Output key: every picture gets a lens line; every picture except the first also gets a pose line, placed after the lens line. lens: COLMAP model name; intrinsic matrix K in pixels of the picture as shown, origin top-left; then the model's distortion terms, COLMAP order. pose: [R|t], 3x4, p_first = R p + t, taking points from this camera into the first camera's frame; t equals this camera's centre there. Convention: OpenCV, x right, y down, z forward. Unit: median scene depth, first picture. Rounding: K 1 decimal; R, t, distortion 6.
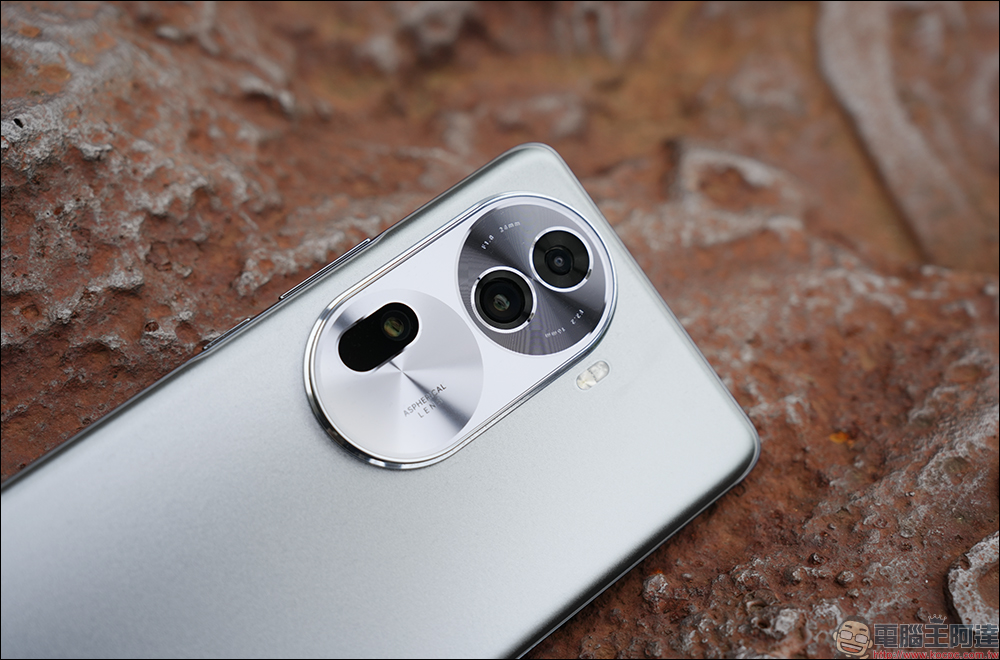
lens RADIAL K [[1645.2, 0, 494.8], [0, 1645.2, 327.7], [0, 0, 1]] dist [-0.032400, 0.000000]
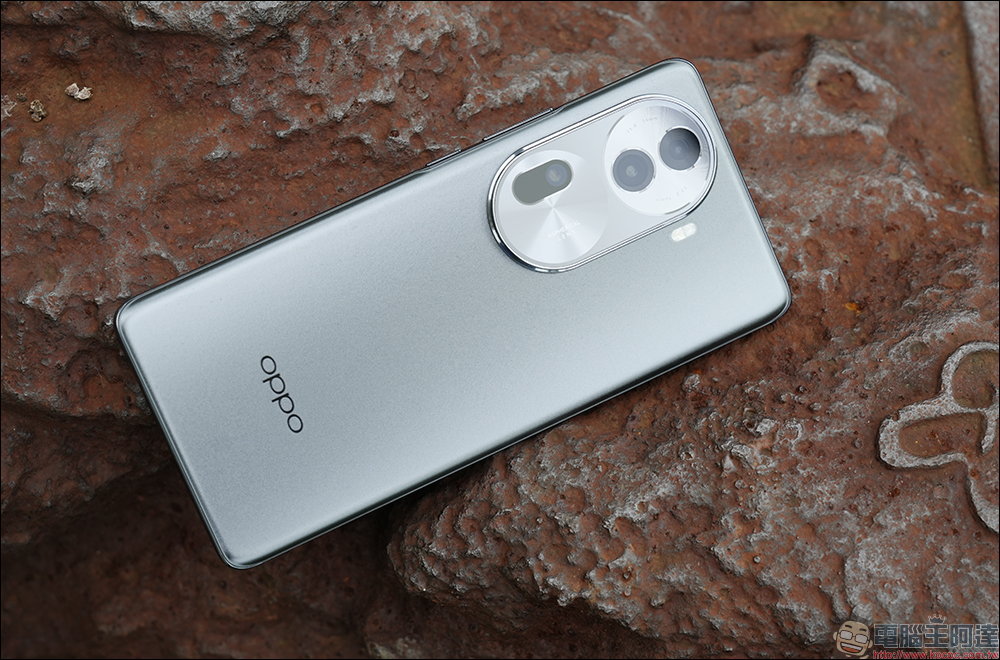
lens RADIAL K [[1733.2, 0, 501.0], [0, 1733.2, 331.1], [0, 0, 1]] dist [-0.052918, 0.000000]
pose [[0.971036, 0.223072, -0.085603, 0.051469], [-0.201696, 0.957360, 0.206836, -0.163504], [0.128092, -0.183579, 0.974623, -0.498899]]
